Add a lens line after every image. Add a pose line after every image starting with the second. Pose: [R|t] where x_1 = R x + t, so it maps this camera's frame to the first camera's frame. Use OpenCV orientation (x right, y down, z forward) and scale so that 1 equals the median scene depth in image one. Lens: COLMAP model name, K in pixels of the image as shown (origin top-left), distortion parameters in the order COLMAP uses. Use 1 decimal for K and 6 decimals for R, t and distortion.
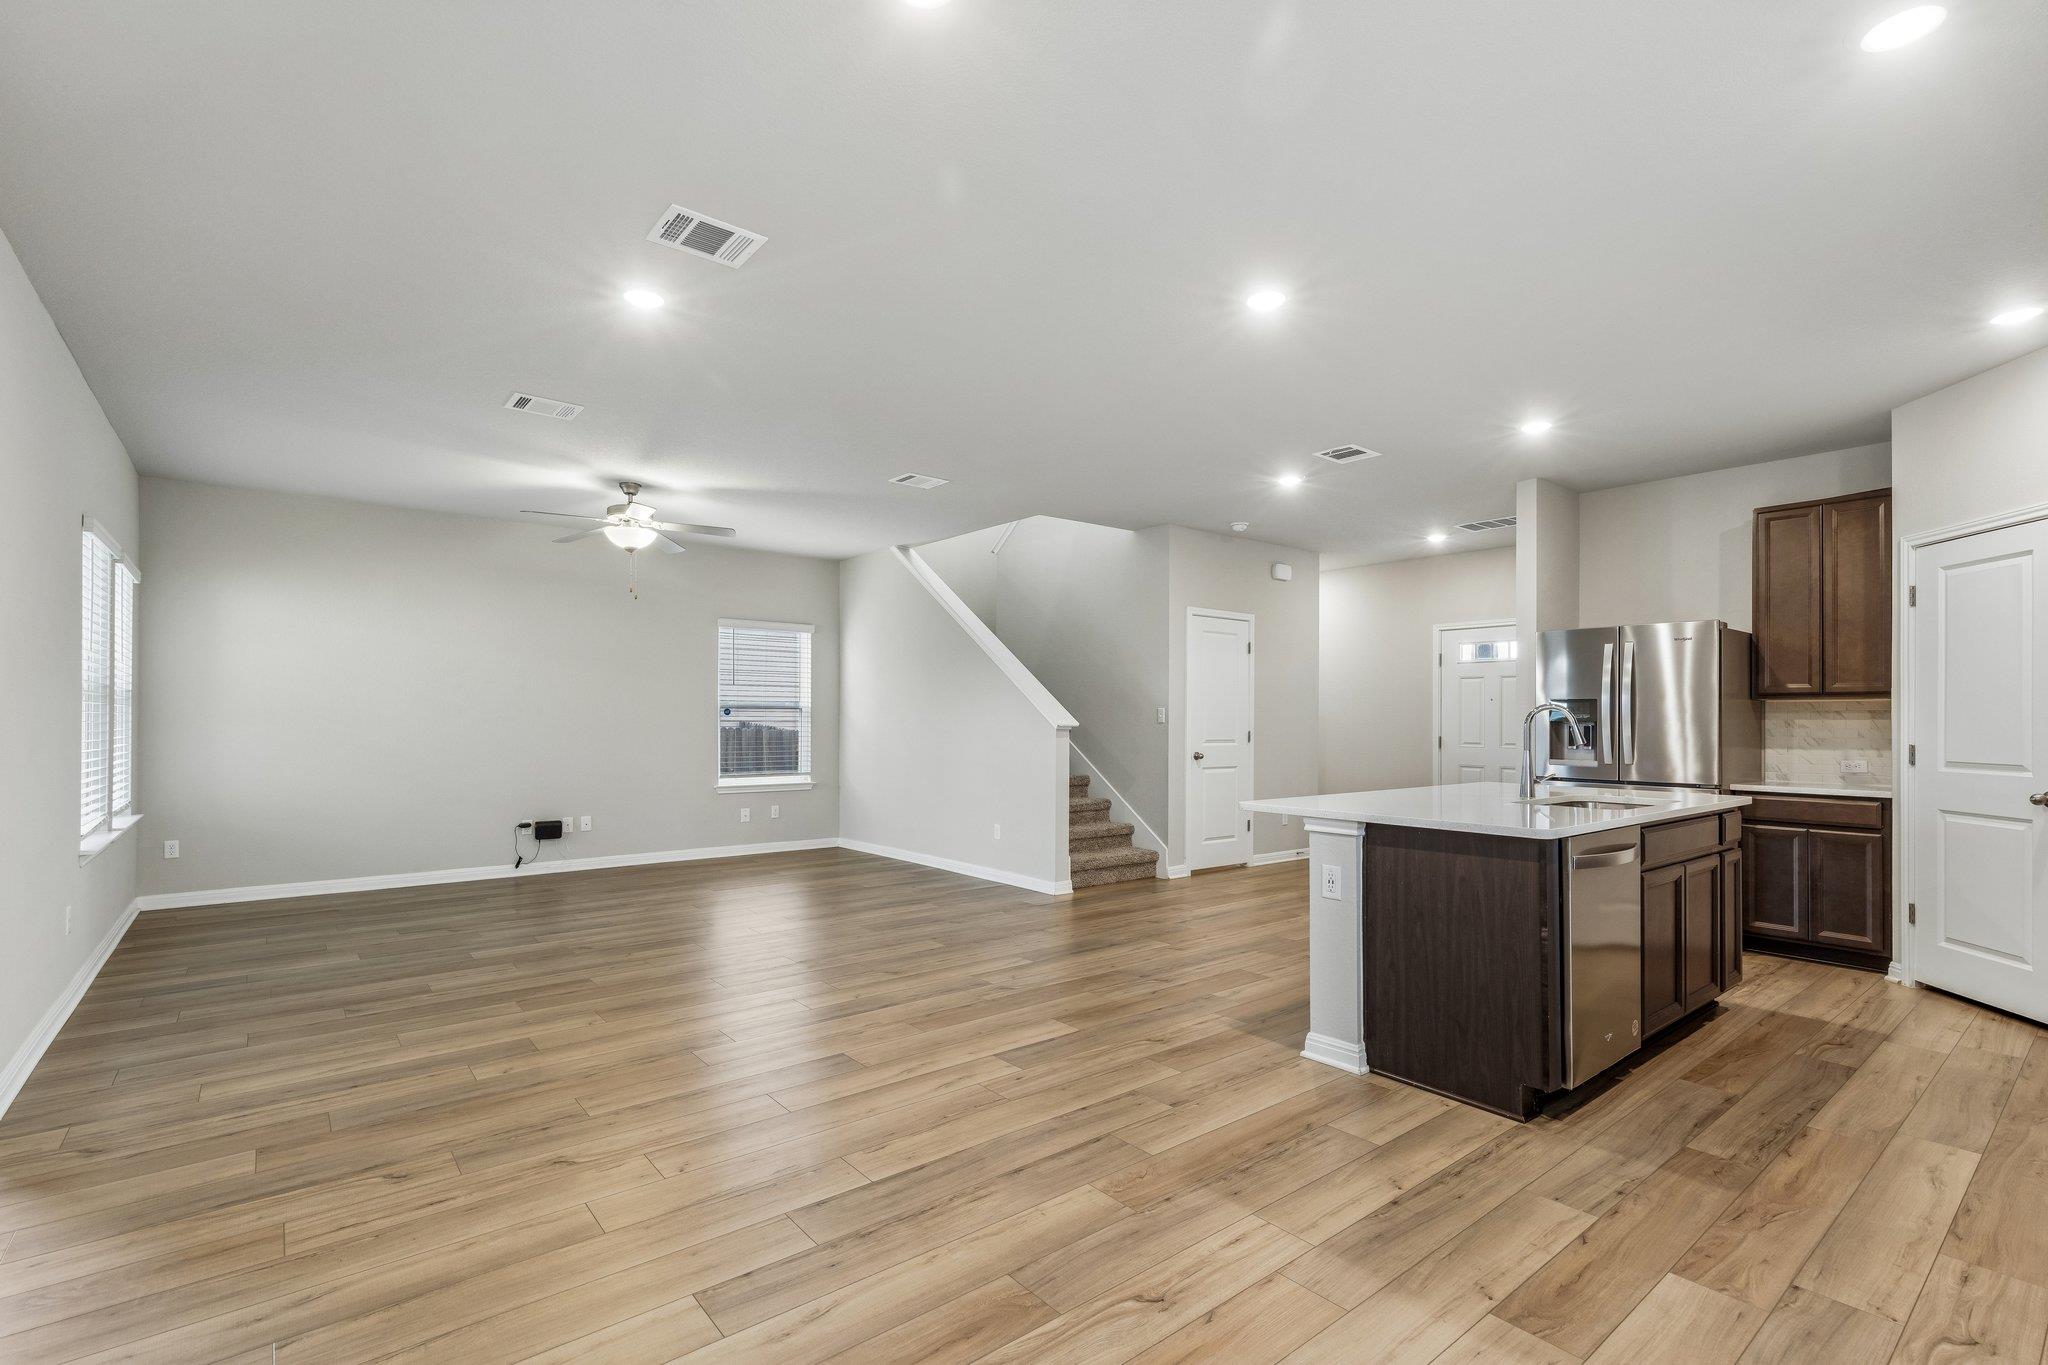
lens RADIAL K [[927.0, 0, 1018.1], [0, 927.0, 710.7], [0, 0, 1]] dist [0.006594, 0.000592]
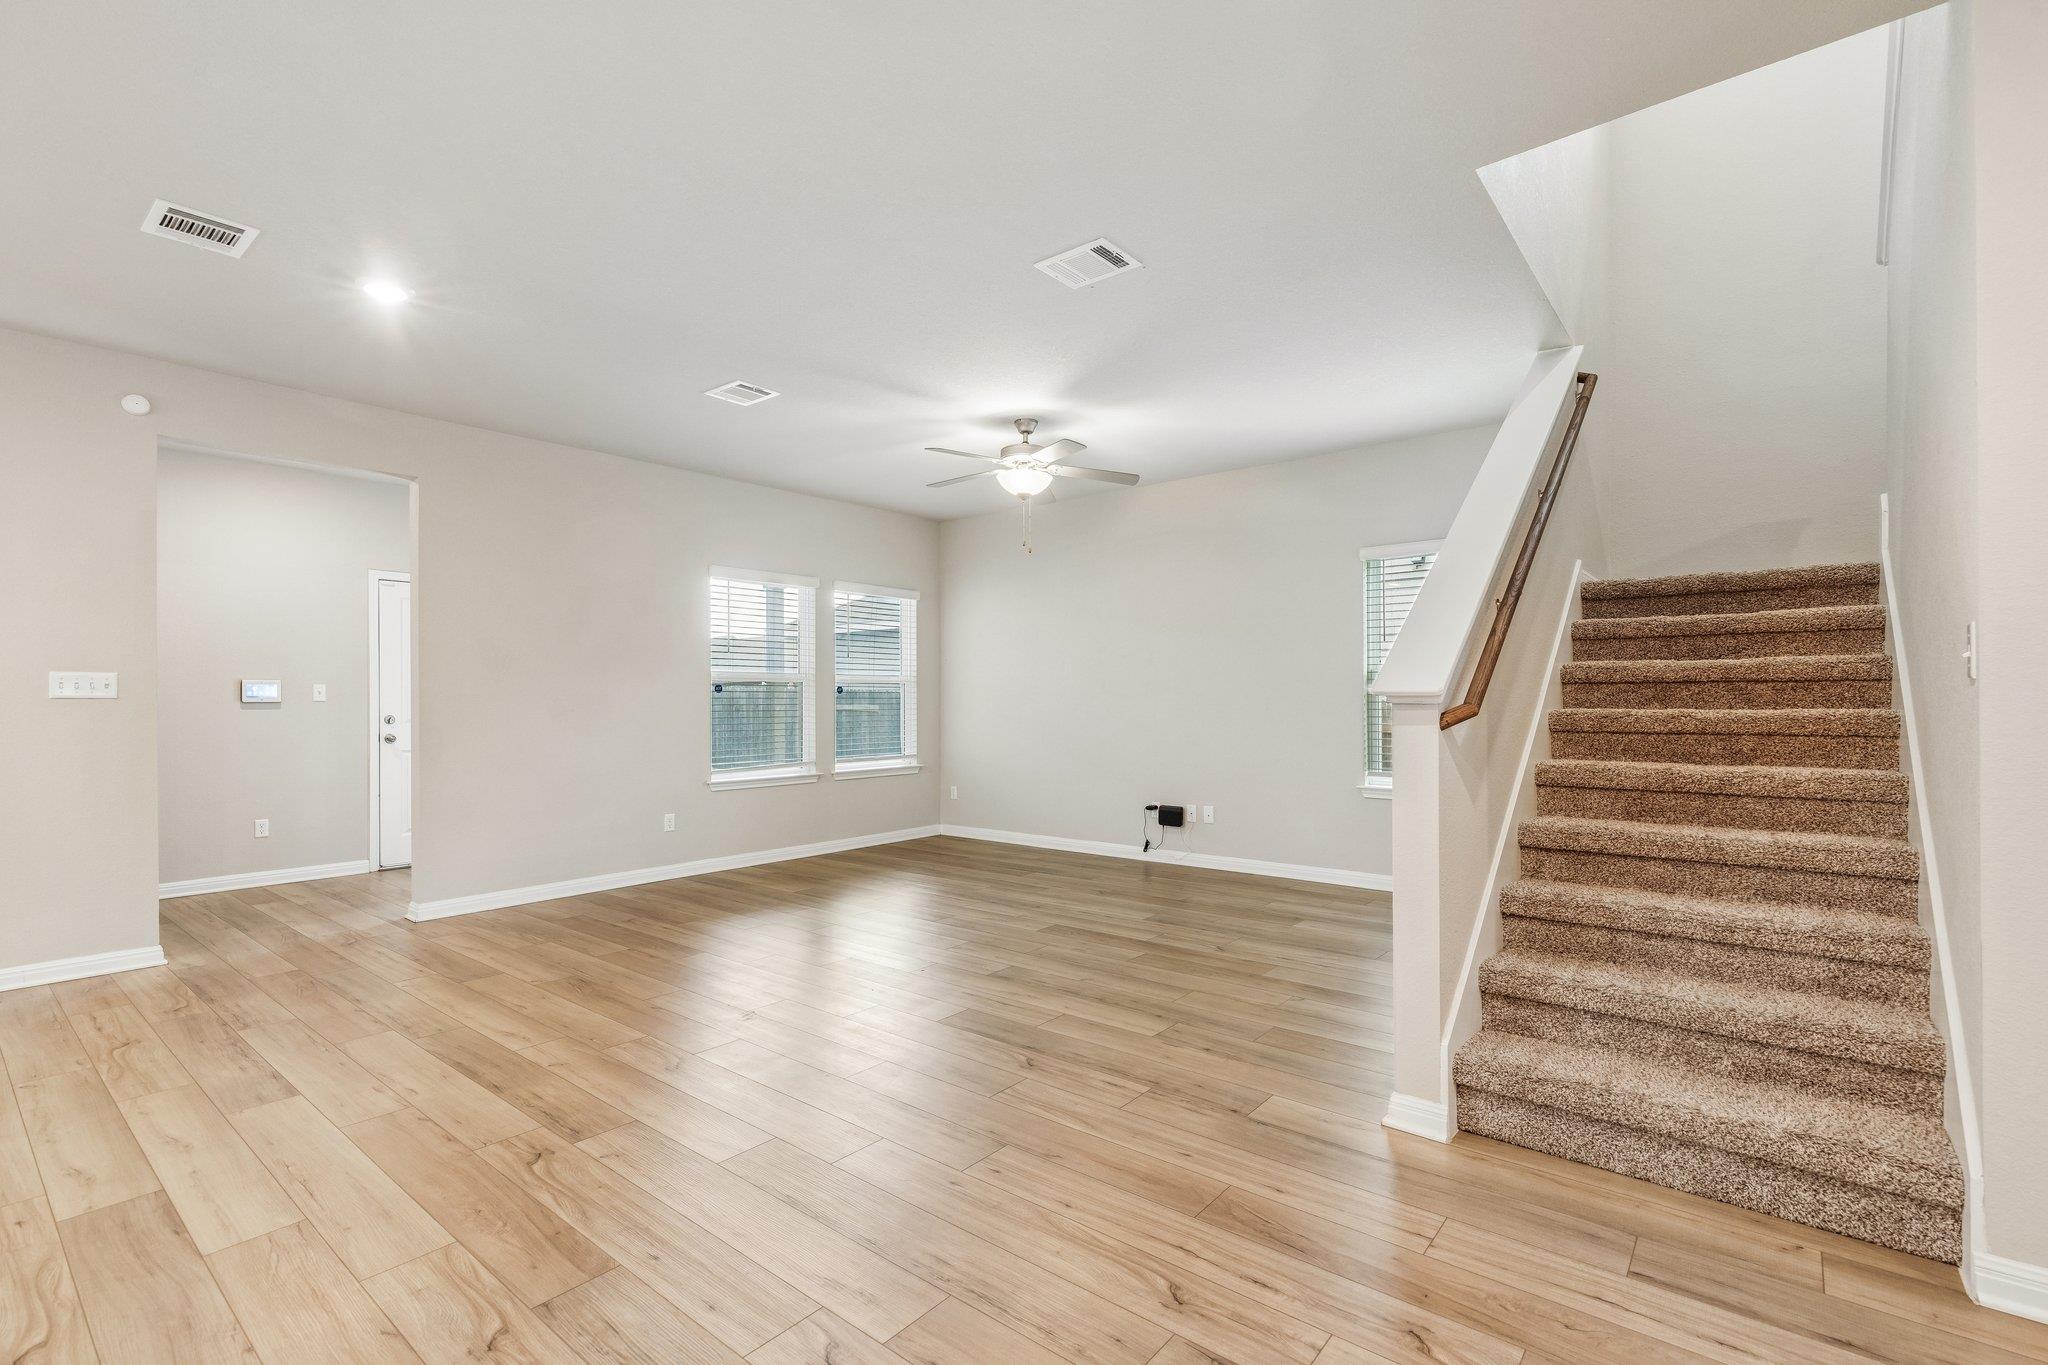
lens RADIAL K [[918.5, 0, 1024.9], [0, 918.5, 697.3], [0, 0, 1]] dist [0.004131, -0.000254]
pose [[0.208990, -0.008507, -0.977881, 0.558987], [0.016887, 0.999844, -0.005089, 0.023662], [0.977772, -0.015450, 0.209101, 1.093748]]
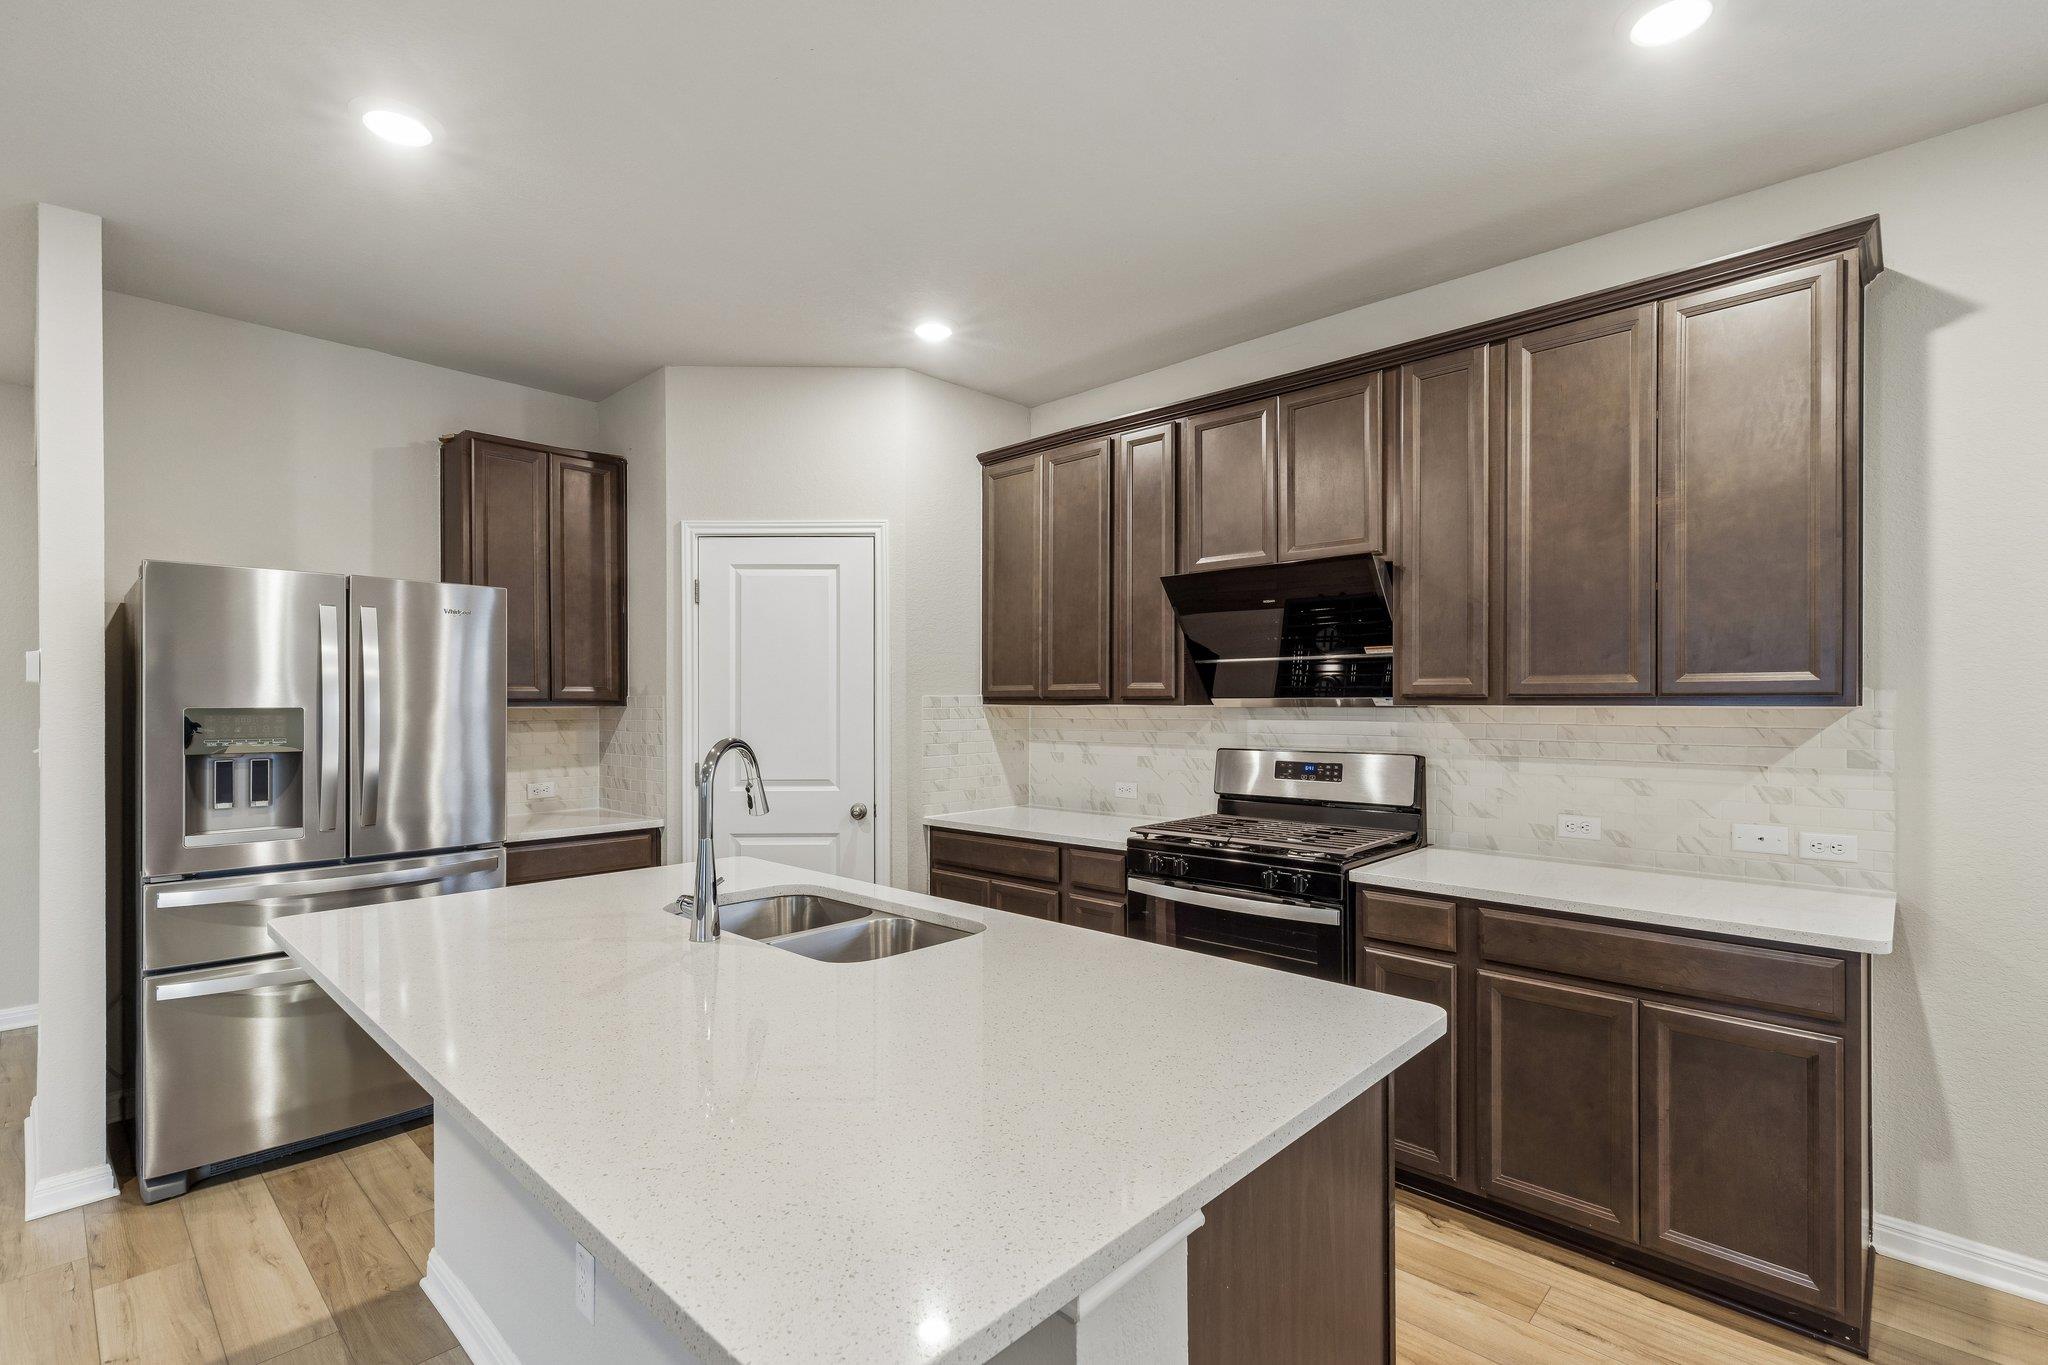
lens RADIAL K [[943.6, 0, 1030.8], [0, 943.6, 699.4], [0, 0, 1]] dist [0.018229, -0.000211]
pose [[-0.137426, -0.004950, 0.990500, 0.041473], [-0.008011, 0.999960, 0.003885, -0.027426], [-0.990480, -0.007401, -0.137460, 0.782268]]
